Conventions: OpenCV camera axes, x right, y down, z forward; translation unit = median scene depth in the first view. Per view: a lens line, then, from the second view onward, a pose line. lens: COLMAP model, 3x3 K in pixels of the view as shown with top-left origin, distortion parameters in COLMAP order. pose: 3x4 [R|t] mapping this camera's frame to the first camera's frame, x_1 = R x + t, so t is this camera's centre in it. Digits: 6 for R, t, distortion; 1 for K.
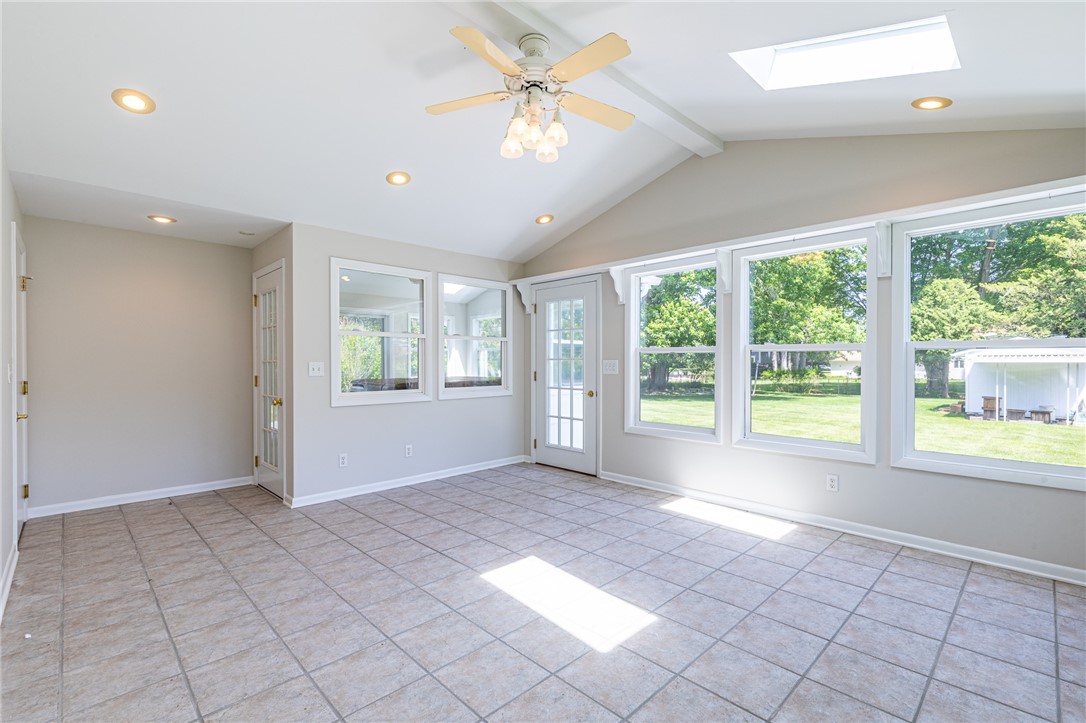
lens RADIAL K [[488.7, 0, 548.1], [0, 488.7, 363.7], [0, 0, 1]] dist [-0.002957, -0.000280]
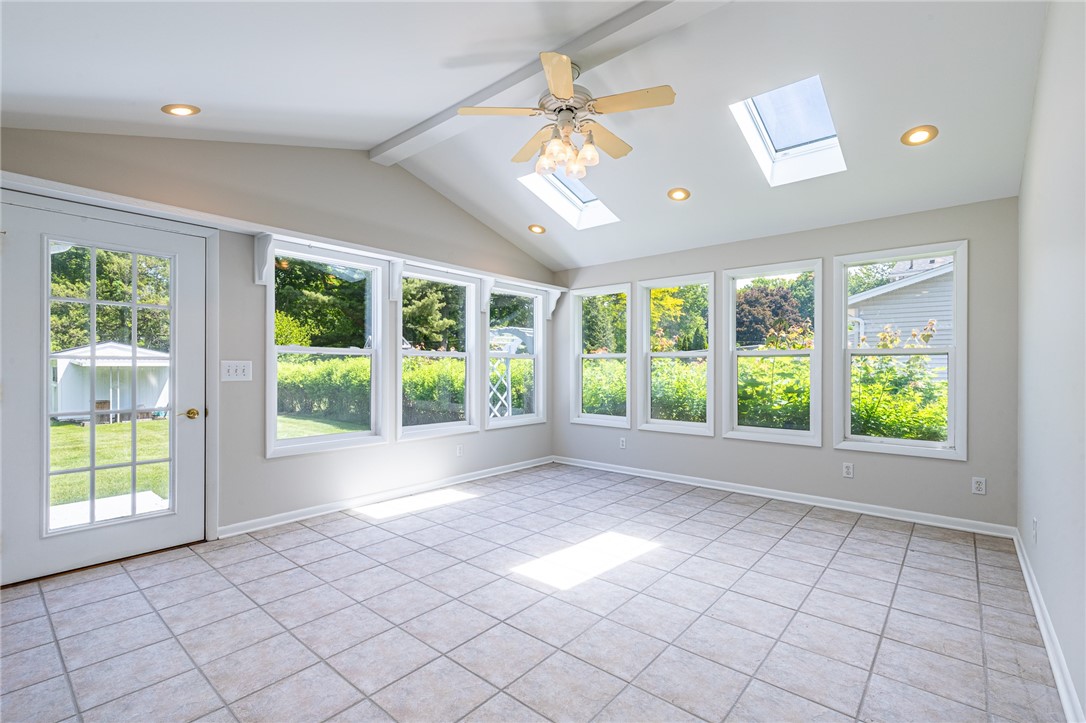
lens RADIAL K [[488.7, 0, 547.8], [0, 488.7, 363.3], [0, 0, 1]] dist [-0.002957, -0.000280]
pose [[-0.088821, 0.004553, 0.996037, -0.807423], [0.005014, 0.999979, -0.004124, 0.001739], [-0.996035, 0.004628, -0.088842, 0.836790]]
